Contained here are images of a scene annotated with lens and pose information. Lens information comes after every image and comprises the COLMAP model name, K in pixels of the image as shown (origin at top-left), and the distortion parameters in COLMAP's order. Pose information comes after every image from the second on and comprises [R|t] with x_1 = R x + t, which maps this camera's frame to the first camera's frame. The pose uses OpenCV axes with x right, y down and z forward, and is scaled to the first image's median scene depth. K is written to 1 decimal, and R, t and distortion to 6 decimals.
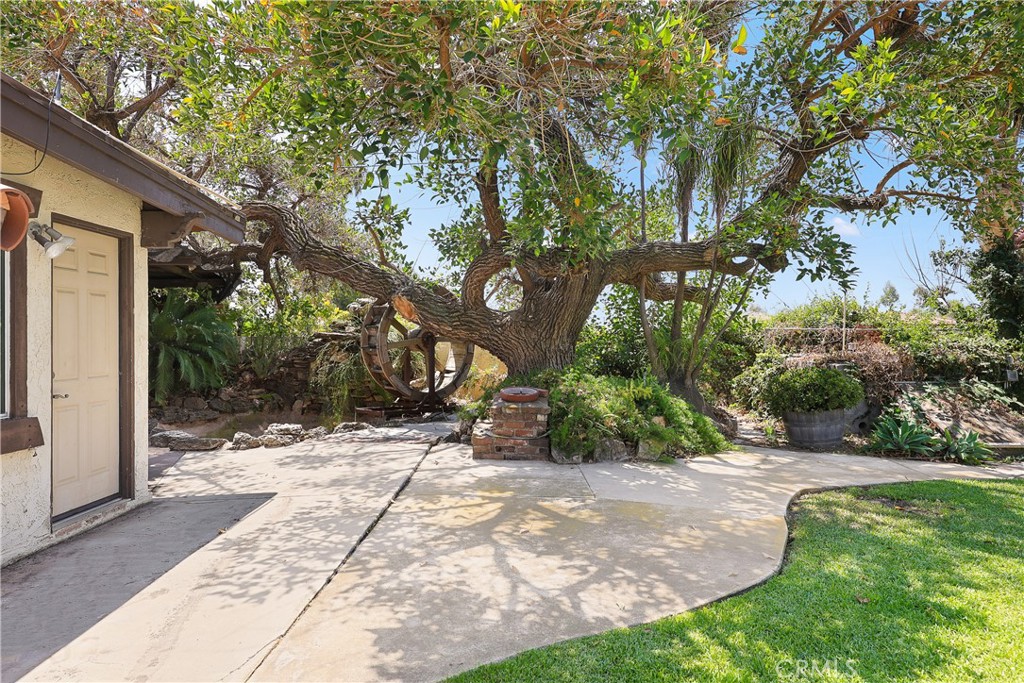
lens RADIAL K [[609.8, 0, 513.6], [0, 609.8, 338.6], [0, 0, 1]] dist [-0.001549, -0.001774]
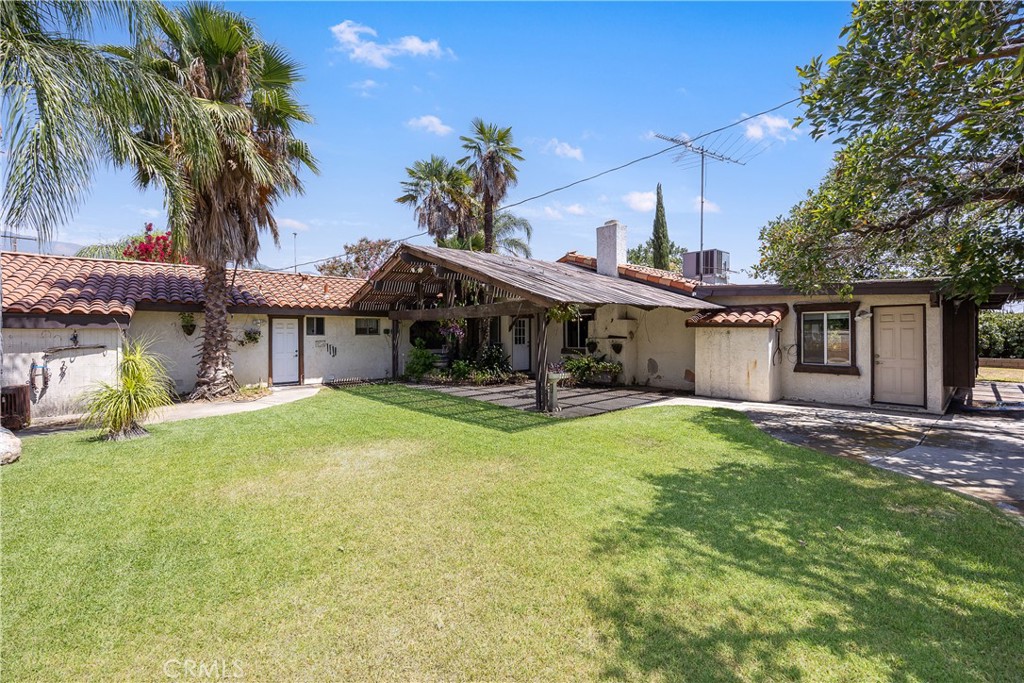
lens RADIAL K [[414.6, 0, 508.5], [0, 414.6, 331.8], [0, 0, 1]] dist [-0.002624, -0.001231]
pose [[-0.748124, 0.010040, -0.663483, 2.211847], [0.009541, 0.999945, 0.004373, -0.097111], [0.663490, -0.003059, -0.748179, 1.408528]]
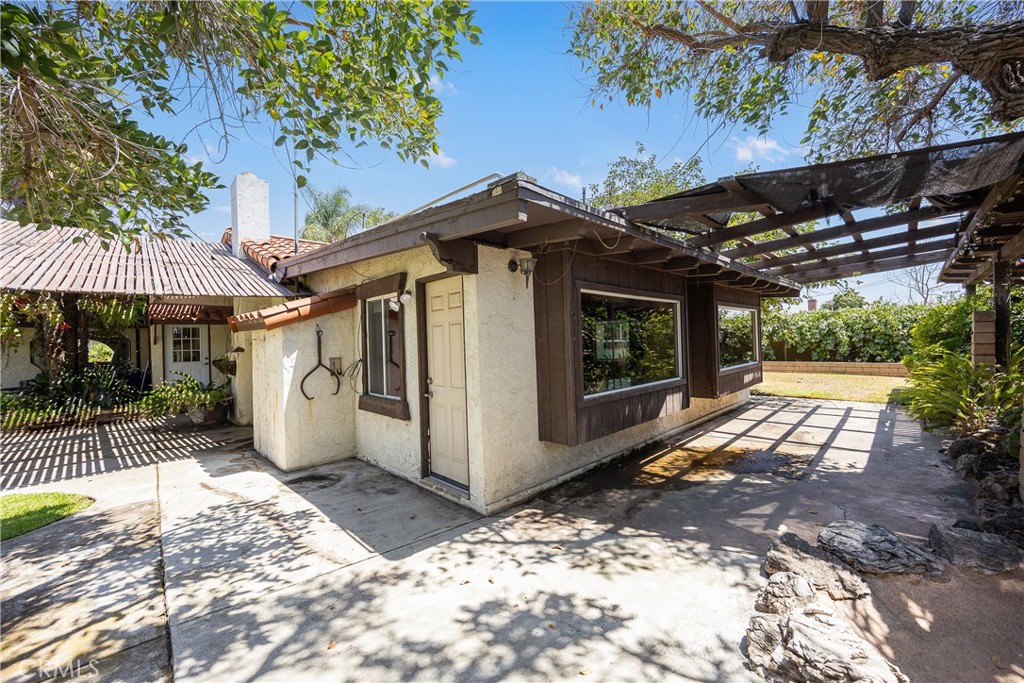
lens RADIAL K [[398.7, 0, 513.2], [0, 398.7, 340.9], [0, 0, 1]] dist [-0.000831, -0.000192]
pose [[-0.714770, 0.025443, -0.698896, -0.187898], [0.032056, 0.999480, 0.003601, -0.039153], [0.698624, -0.019830, -0.715214, 1.974559]]
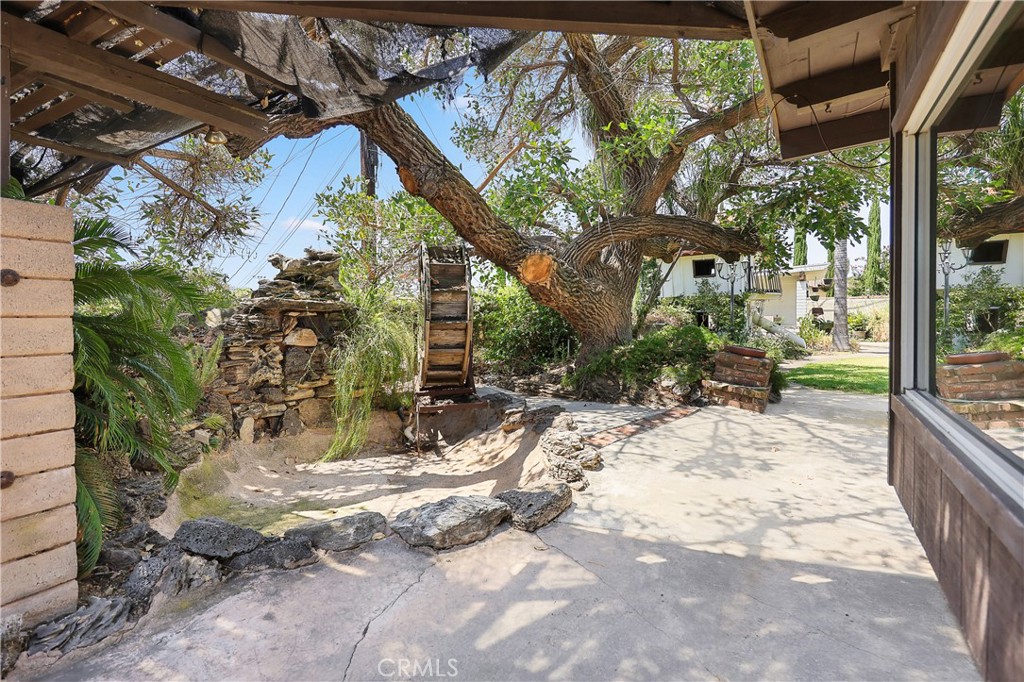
lens RADIAL K [[471.0, 0, 517.5], [0, 471.0, 322.3], [0, 0, 1]] dist [0.001403, 0.000020]
pose [[0.523801, -0.009272, 0.851790, -1.580867], [0.007593, 0.999952, 0.006215, 0.039043], [-0.851807, 0.003213, 0.523846, 1.476099]]
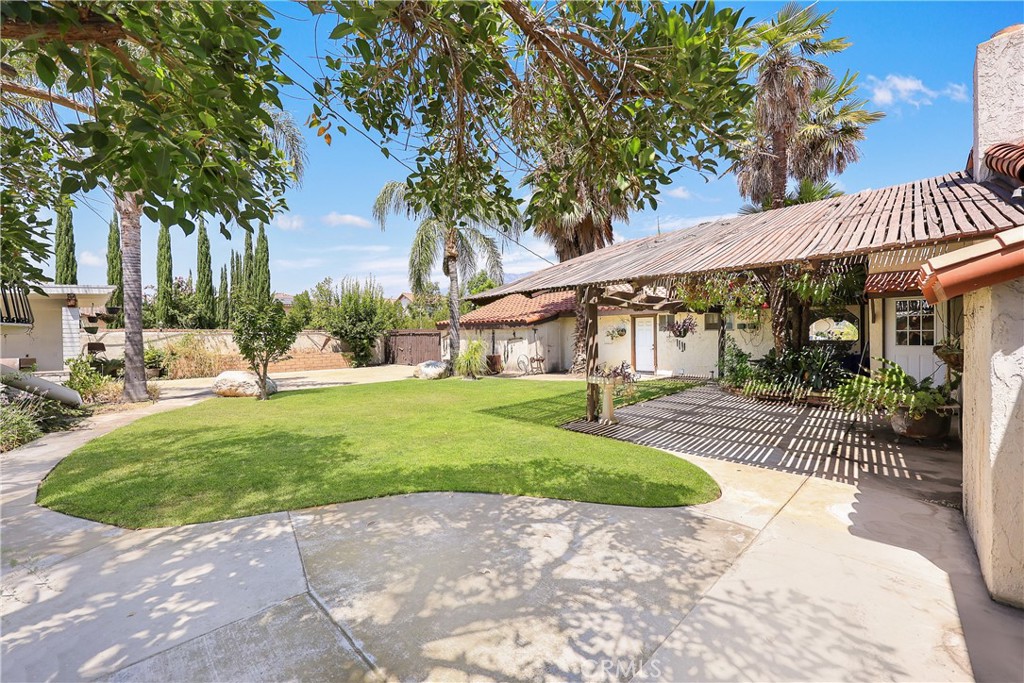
lens RADIAL K [[414.6, 0, 508.5], [0, 414.6, 342.5], [0, 0, 1]] dist [-0.002624, -0.001231]
pose [[-0.723501, 0.004934, 0.690306, -0.443661], [0.019637, 0.999717, 0.013436, -0.043352], [-0.690044, 0.023277, -0.723393, 1.500159]]
